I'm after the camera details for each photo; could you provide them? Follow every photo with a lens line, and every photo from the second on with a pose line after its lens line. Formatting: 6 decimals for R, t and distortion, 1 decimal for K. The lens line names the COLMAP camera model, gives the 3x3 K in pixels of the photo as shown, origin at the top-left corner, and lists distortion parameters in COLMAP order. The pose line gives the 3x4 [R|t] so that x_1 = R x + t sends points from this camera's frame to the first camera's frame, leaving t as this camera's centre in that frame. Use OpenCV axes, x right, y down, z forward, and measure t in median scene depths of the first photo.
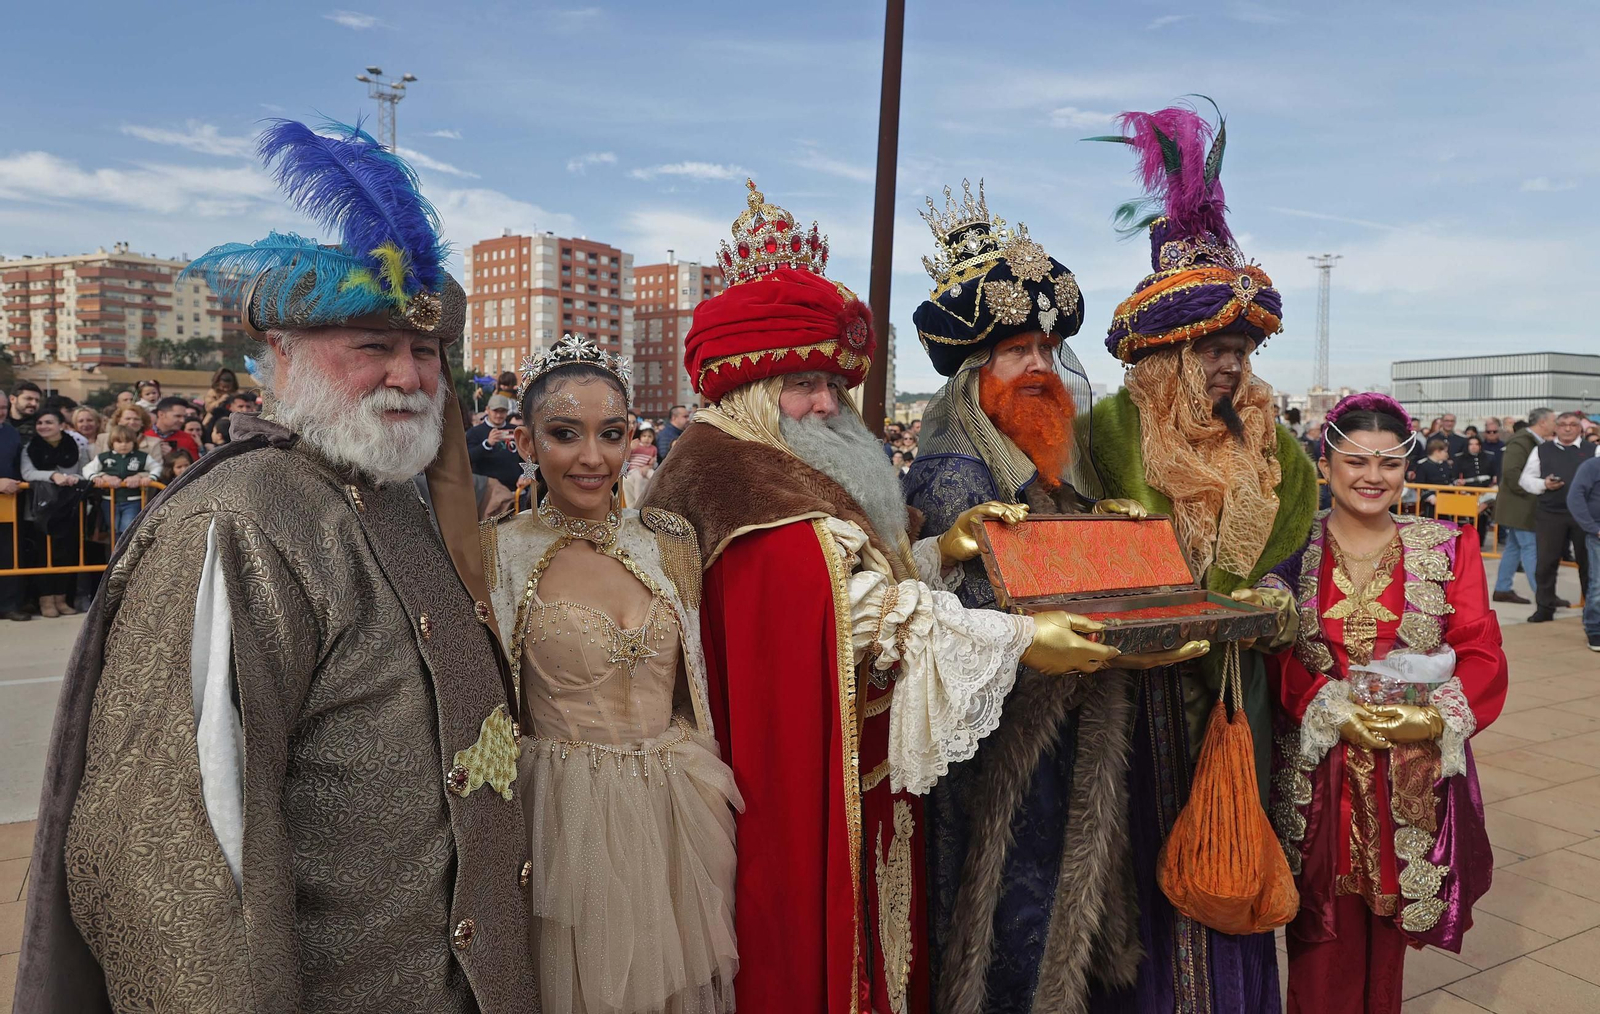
lens RADIAL K [[1089.6, 0, 797.4], [0, 1089.6, 512.1], [0, 0, 1]] dist [0.005280, 0.001826]
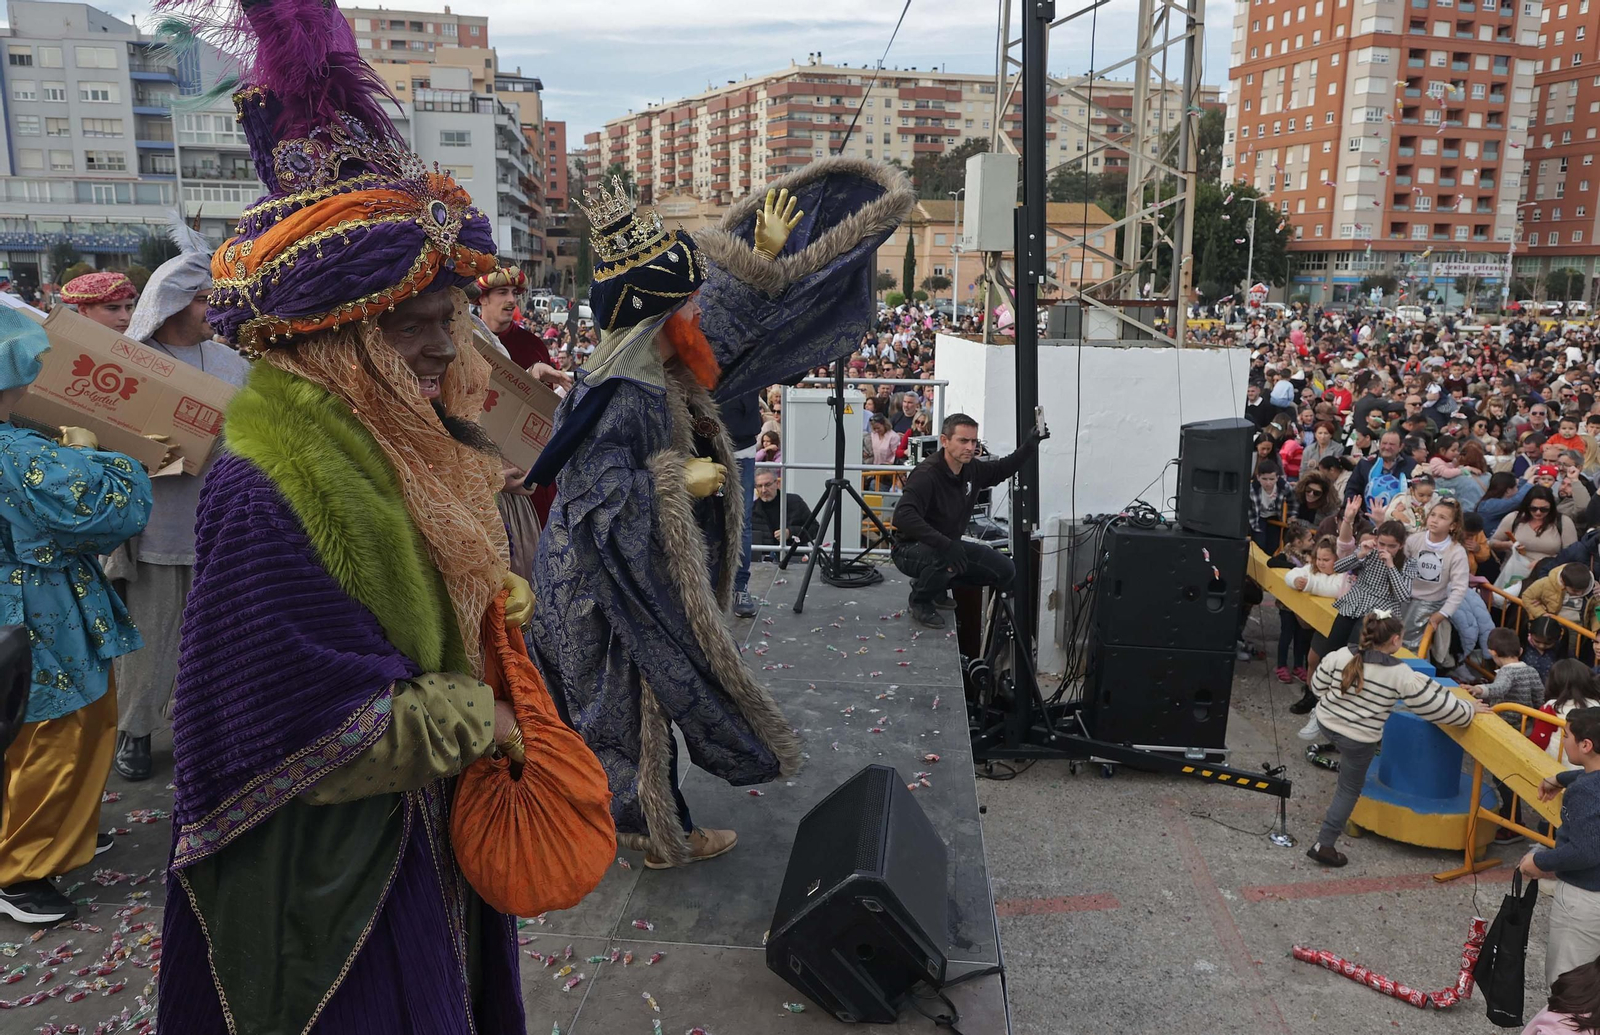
lens RADIAL K [[1309.9, 0, 796.0], [0, 1309.9, 519.9], [0, 0, 1]] dist [0.013413, 0.002119]
pose [[0.833772, 0.099163, -0.543131, -0.048308], [-0.038315, 0.991759, 0.122255, -0.013207], [0.550778, -0.081123, 0.830700, 0.131449]]
